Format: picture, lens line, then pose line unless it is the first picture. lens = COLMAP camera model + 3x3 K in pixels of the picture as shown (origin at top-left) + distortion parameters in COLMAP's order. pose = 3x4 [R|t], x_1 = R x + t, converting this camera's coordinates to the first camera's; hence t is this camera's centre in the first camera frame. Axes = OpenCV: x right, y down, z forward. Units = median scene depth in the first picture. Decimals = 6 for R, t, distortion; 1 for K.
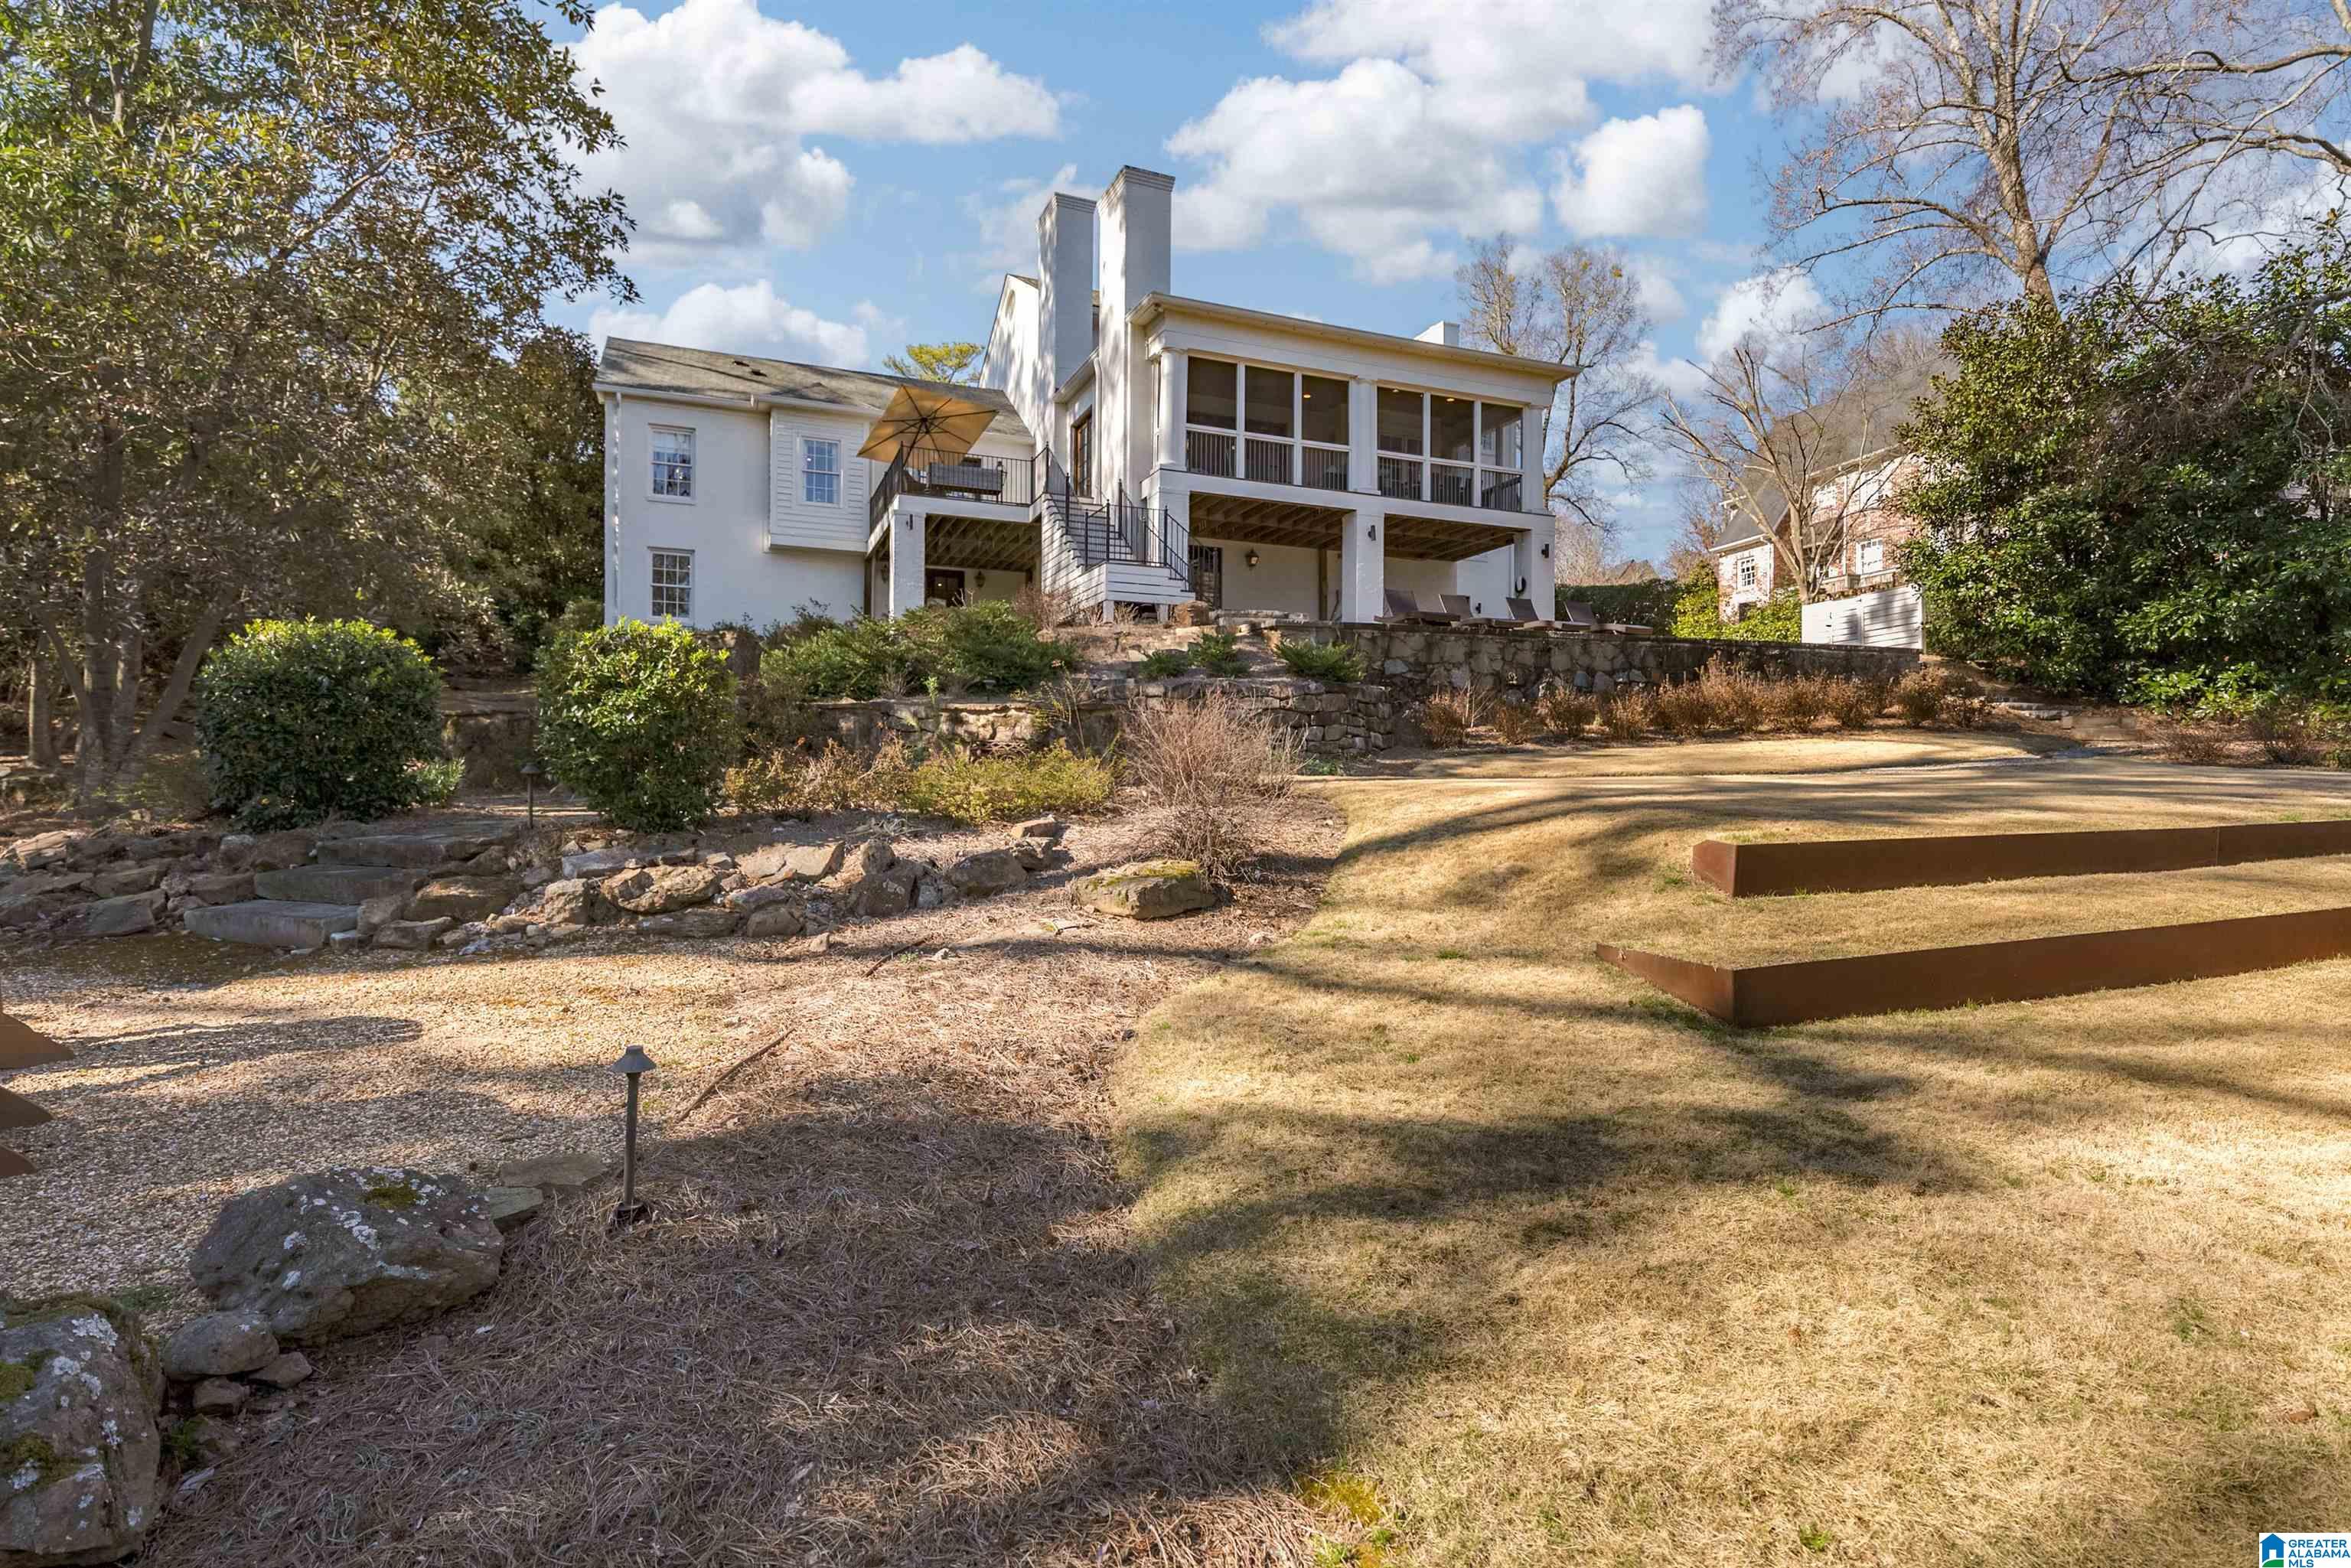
lens RADIAL K [[1161.2, 0, 1181.3], [0, 1161.2, 797.0], [0, 0, 1]] dist [0.003704, -0.001822]
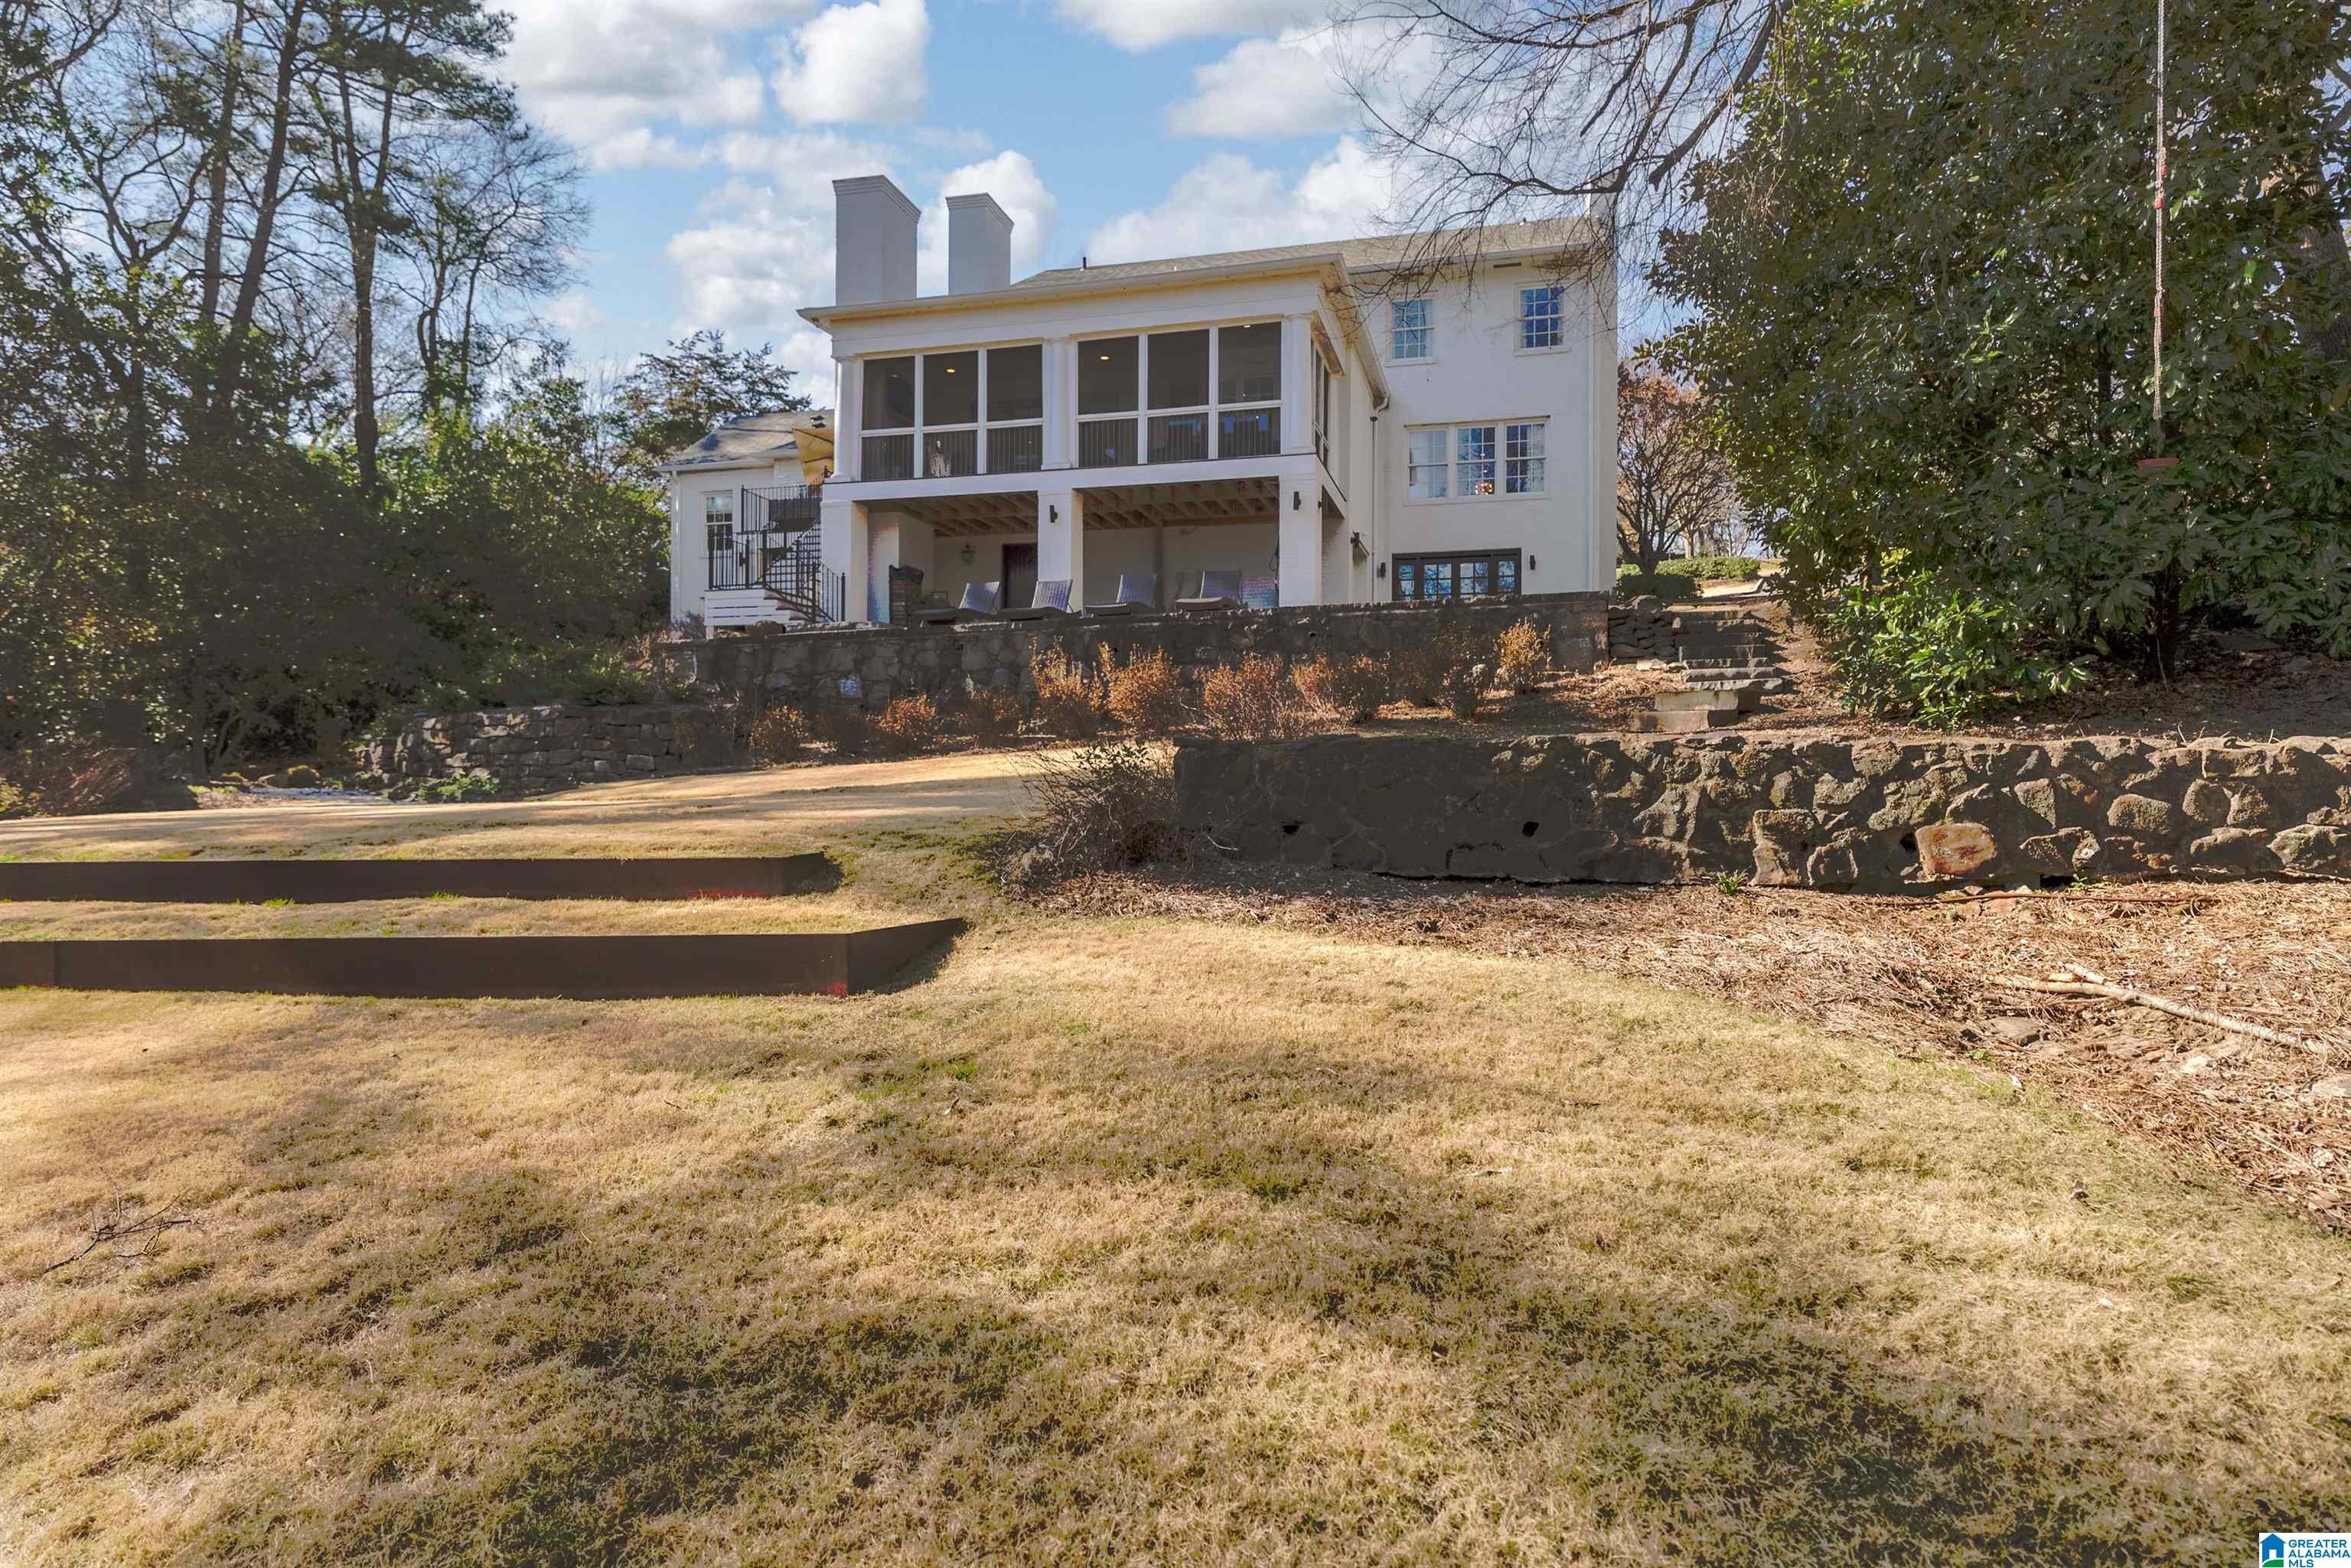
lens RADIAL K [[1329.0, 0, 1181.9], [0, 1329.0, 788.8], [0, 0, 1]] dist [0.007062, -0.004820]
pose [[0.796871, -0.006707, -0.604113, 0.972713], [-0.000056, 0.999938, -0.011176, -0.012275], [0.604150, 0.008939, 0.796820, 0.308824]]
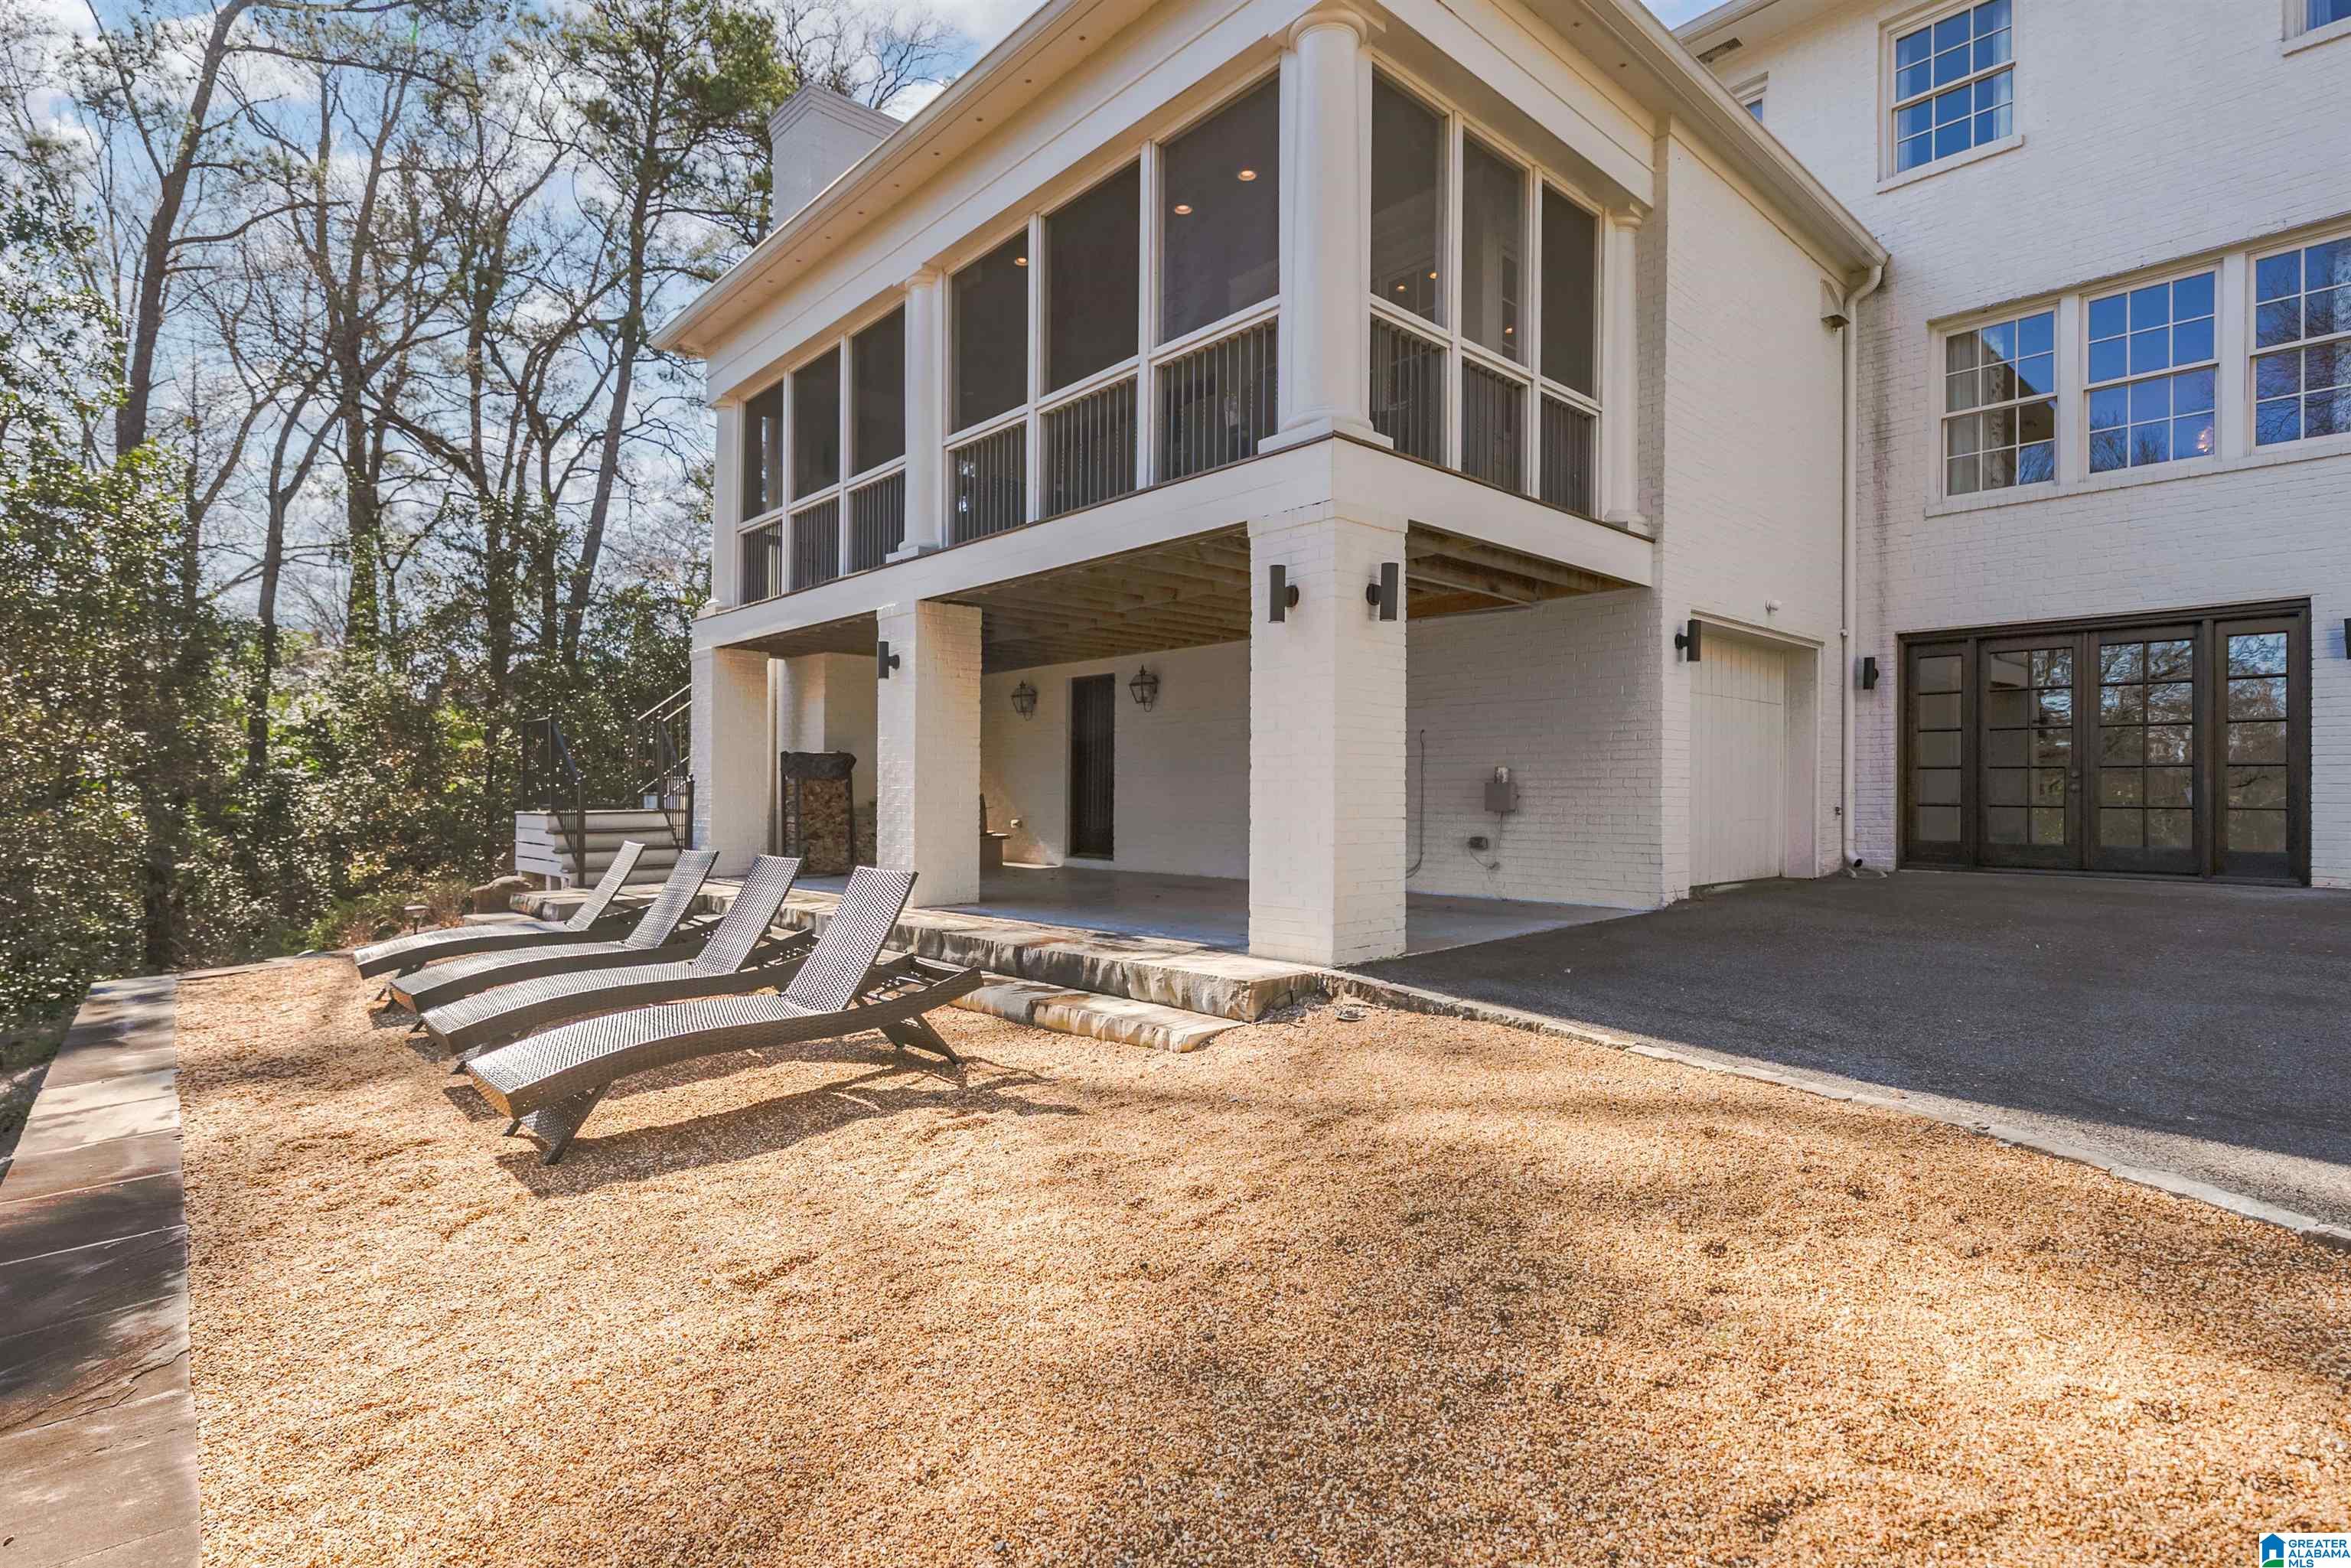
lens RADIAL K [[1161.2, 0, 1184.7], [0, 1161.2, 786.4], [0, 0, 1]] dist [0.003704, -0.001822]
pose [[0.348976, -0.010561, -0.937072, 0.667002], [-0.003323, 0.999916, -0.012506, -0.206059], [0.937126, 0.007478, 0.348911, 1.105803]]
